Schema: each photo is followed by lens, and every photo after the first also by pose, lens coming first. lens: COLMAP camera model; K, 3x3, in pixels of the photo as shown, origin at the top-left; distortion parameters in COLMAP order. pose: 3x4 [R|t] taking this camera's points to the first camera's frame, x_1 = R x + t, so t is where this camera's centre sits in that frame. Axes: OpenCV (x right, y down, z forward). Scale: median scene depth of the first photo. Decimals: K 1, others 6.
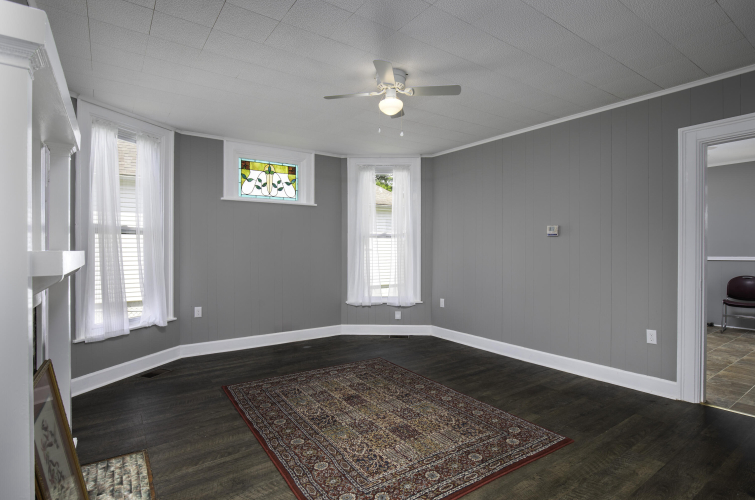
lens RADIAL K [[392.7, 0, 377.5], [0, 392.7, 250.0], [0, 0, 1]] dist [-0.014275, 0.000119]
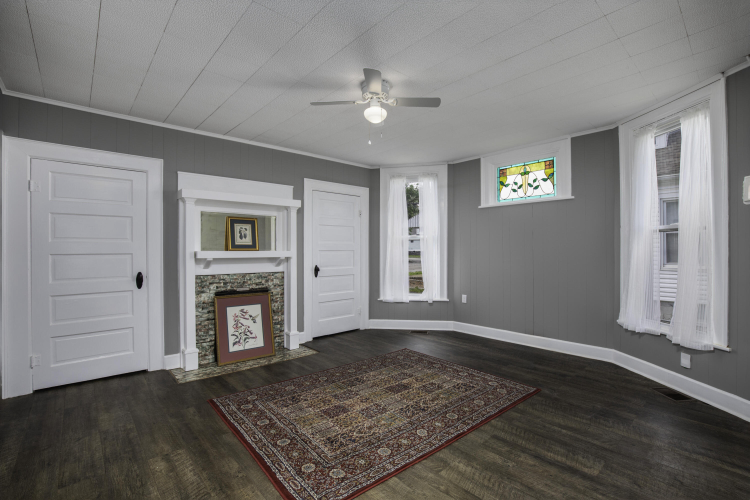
lens RADIAL K [[341.9, 0, 375.0], [0, 341.9, 250.0], [0, 0, 1]] dist [-0.027412, -0.000076]
pose [[0.110310, 0.001011, -0.993897, 0.696257], [-0.000693, 0.999999, 0.000940, -0.001968], [0.993897, 0.000586, 0.110311, 0.661452]]
